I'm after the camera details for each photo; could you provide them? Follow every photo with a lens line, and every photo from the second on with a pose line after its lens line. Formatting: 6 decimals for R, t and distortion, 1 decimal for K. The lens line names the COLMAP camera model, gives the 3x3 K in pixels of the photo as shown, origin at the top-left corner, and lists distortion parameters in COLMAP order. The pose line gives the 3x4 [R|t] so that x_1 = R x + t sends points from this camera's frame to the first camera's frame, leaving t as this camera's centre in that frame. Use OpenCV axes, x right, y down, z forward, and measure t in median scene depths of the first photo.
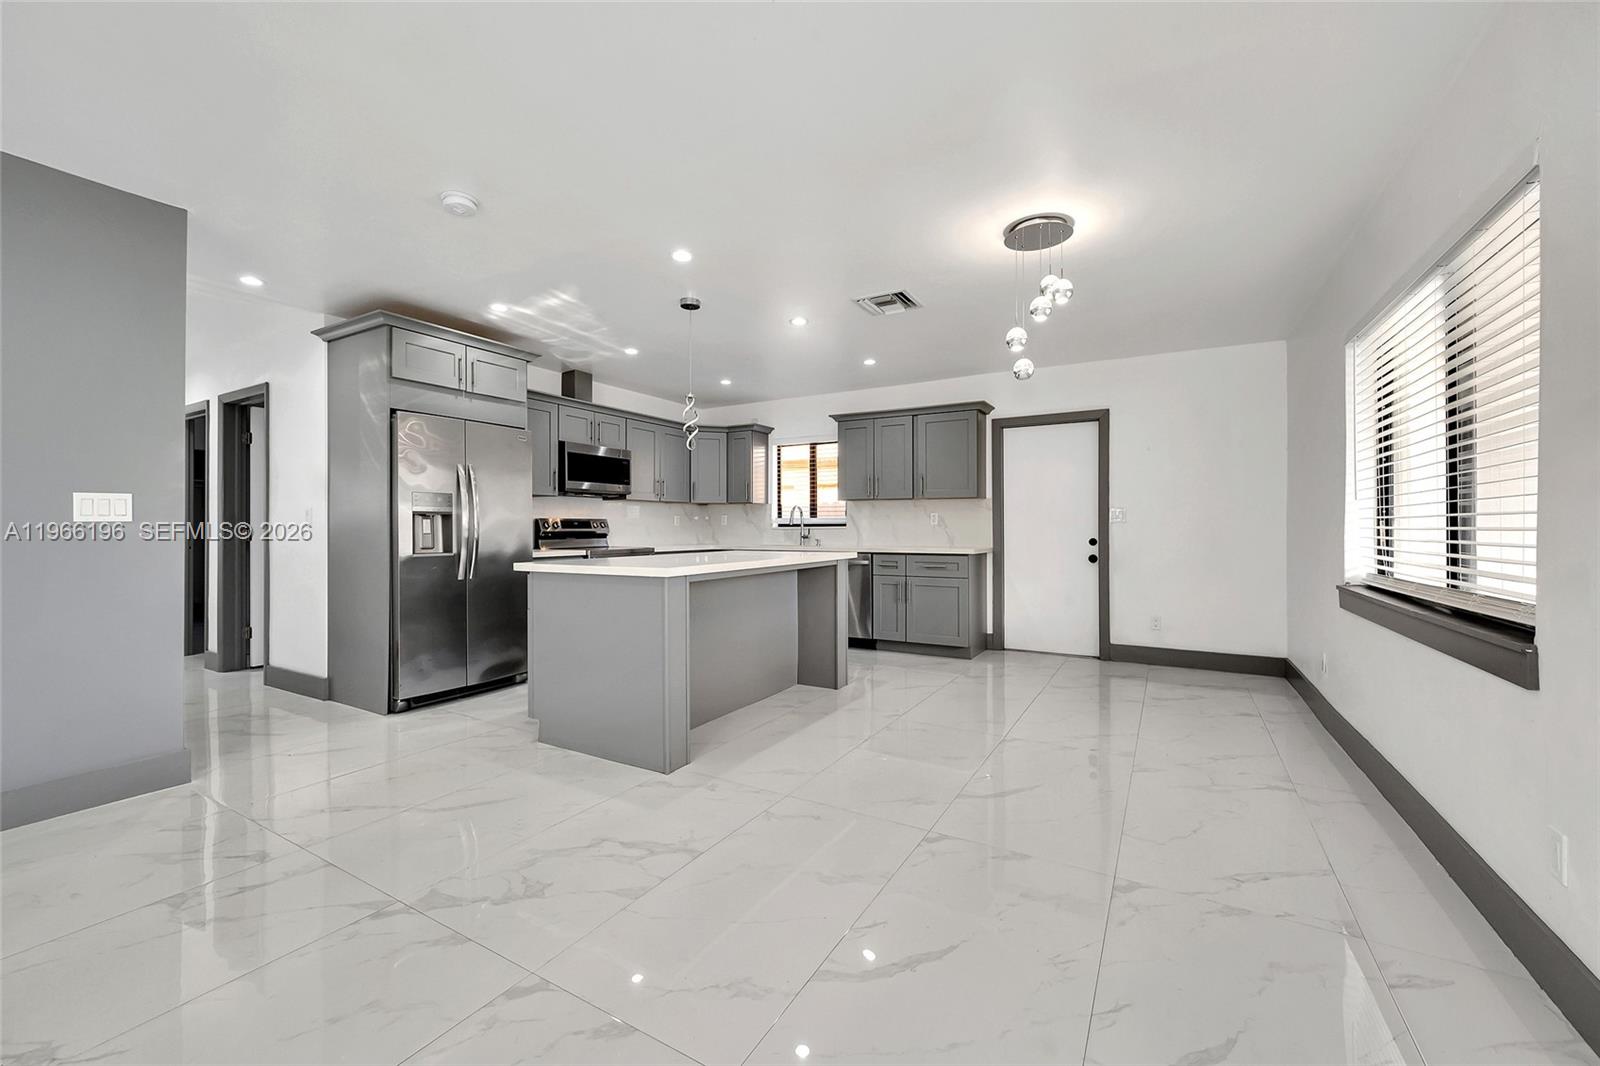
lens RADIAL K [[631.0, 0, 800.0], [0, 631.0, 533.0], [0, 0, 1]] dist [0.001840, 0.000165]
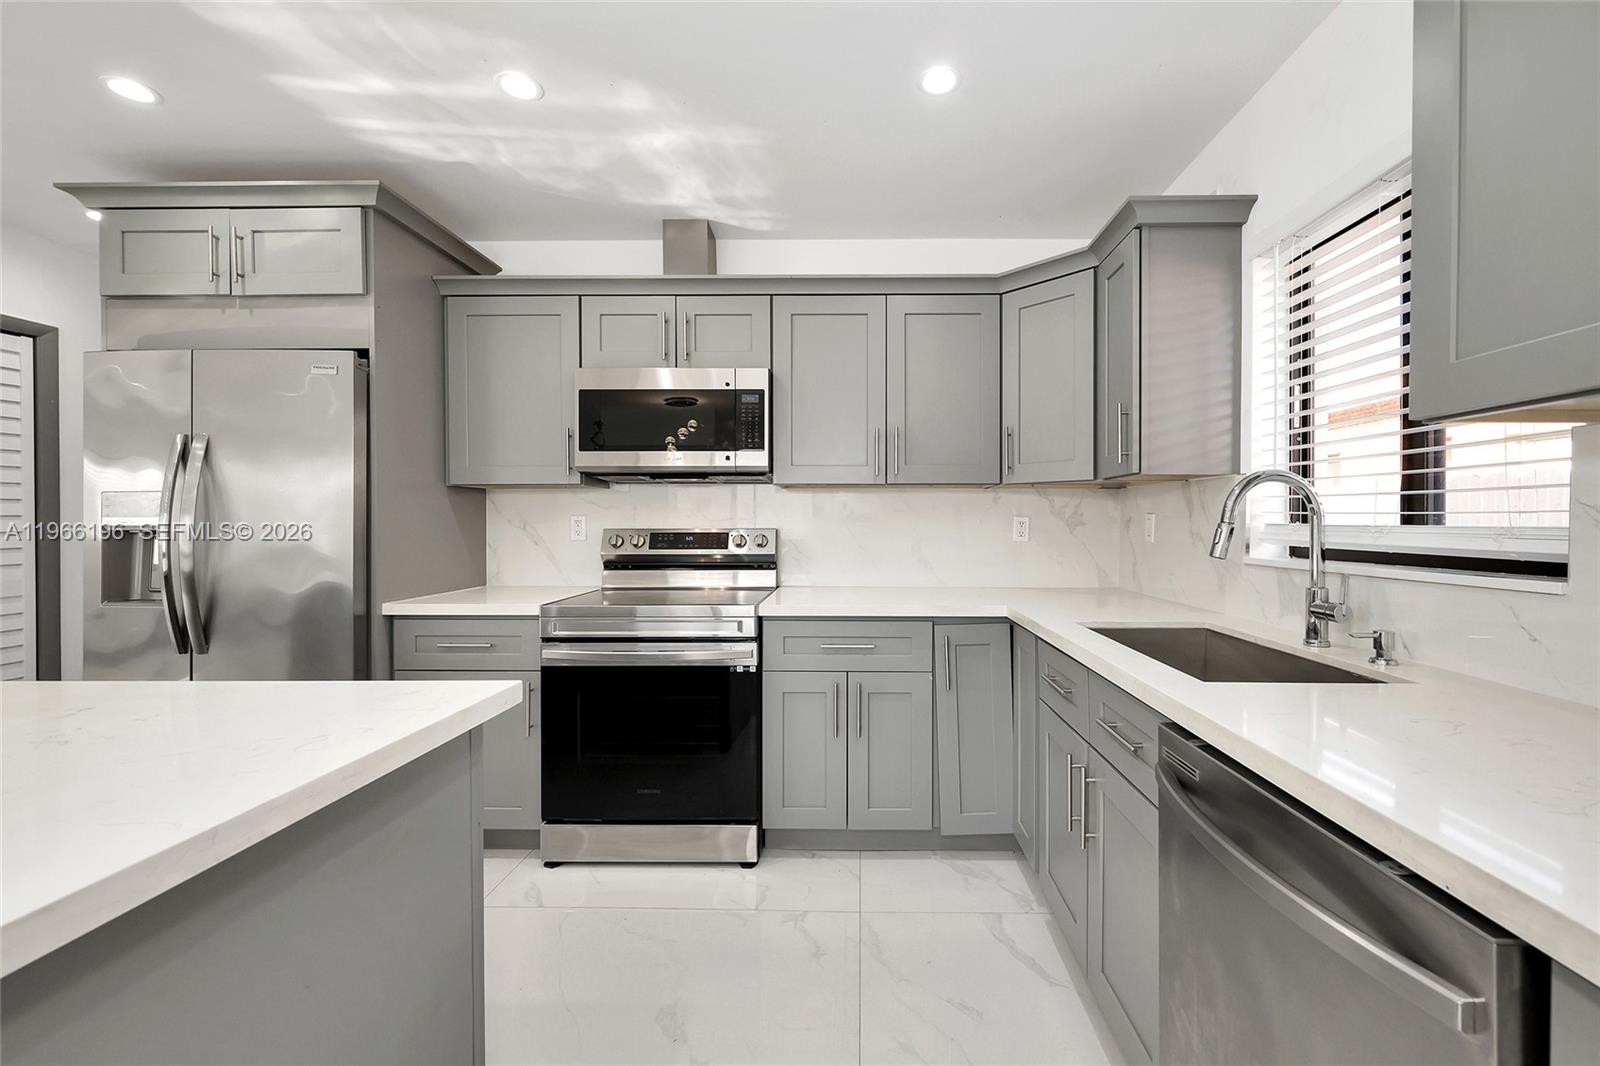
lens RADIAL K [[649.0, 0, 836.5], [0, 649.0, 529.2], [0, 0, 1]] dist [0.001016, 0.000155]
pose [[0.482038, 0.005985, -0.876130, 0.148792], [-0.007595, 0.999968, 0.002652, -0.026534], [0.876117, 0.005376, 0.482068, 0.910473]]
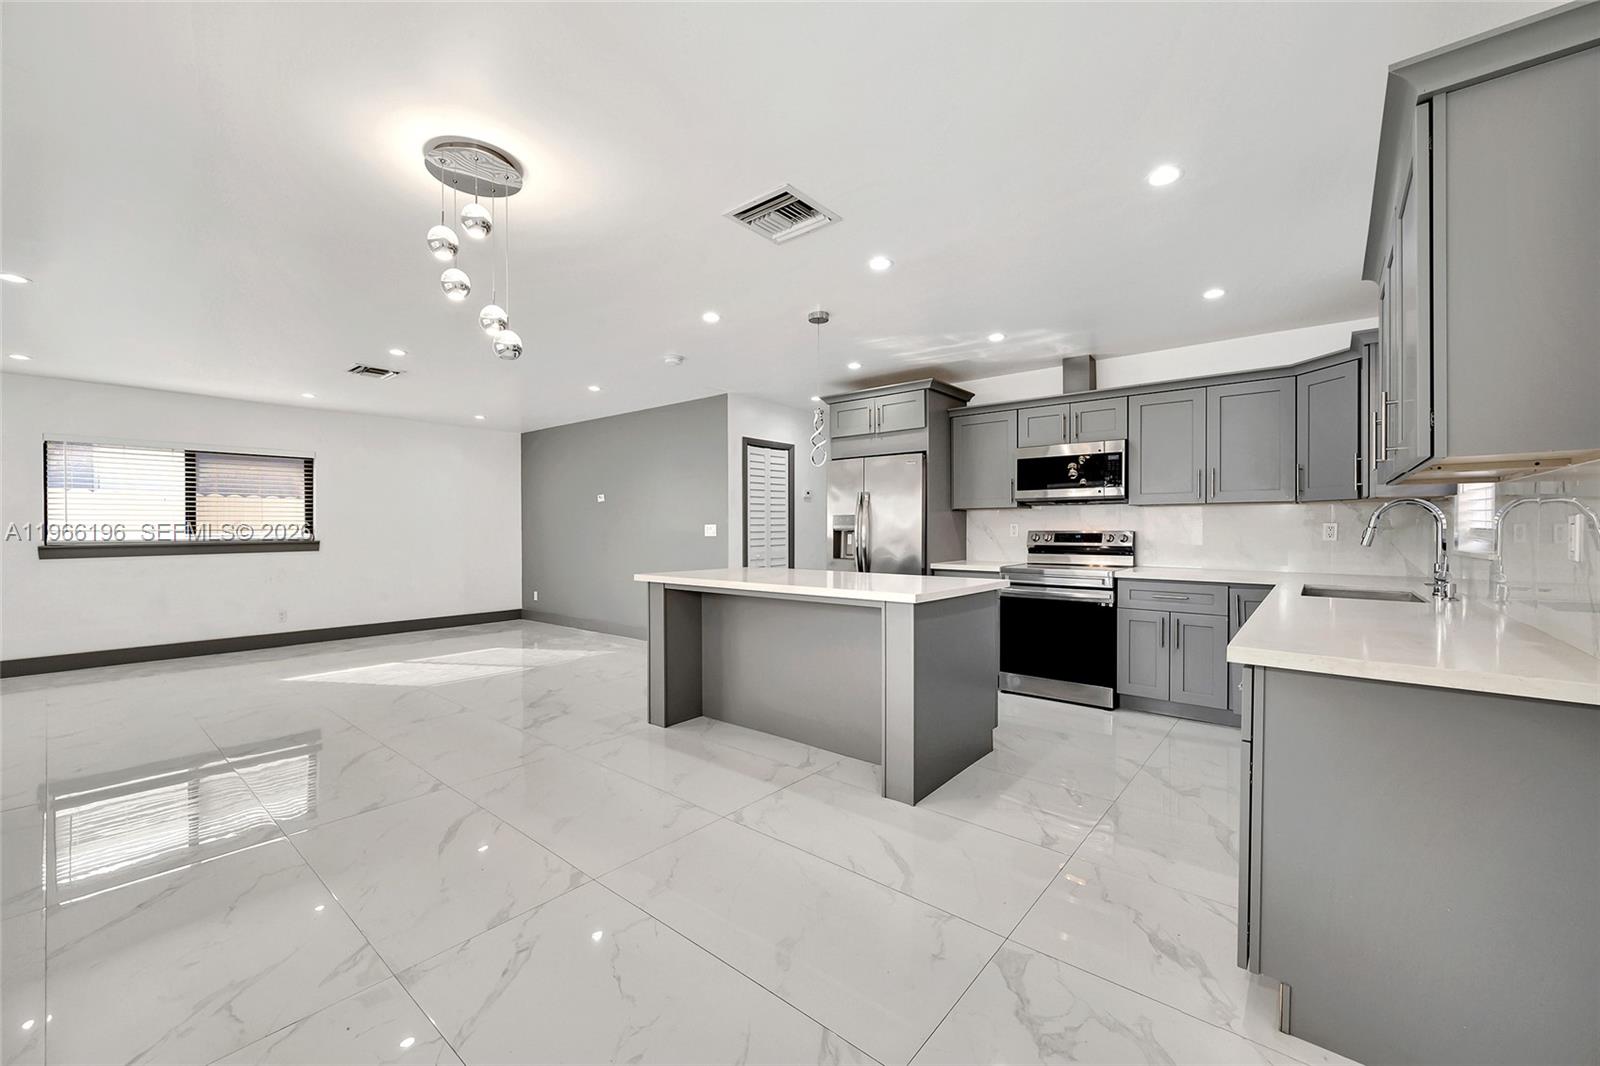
lens RADIAL K [[631.0, 0, 800.0], [0, 631.0, 533.0], [0, 0, 1]] dist [0.001840, 0.000165]
pose [[-0.160866, 0.006925, -0.986952, 0.577833], [-0.008777, 0.999926, 0.008447, -0.025517], [0.986937, 0.010022, -0.160793, 0.814388]]
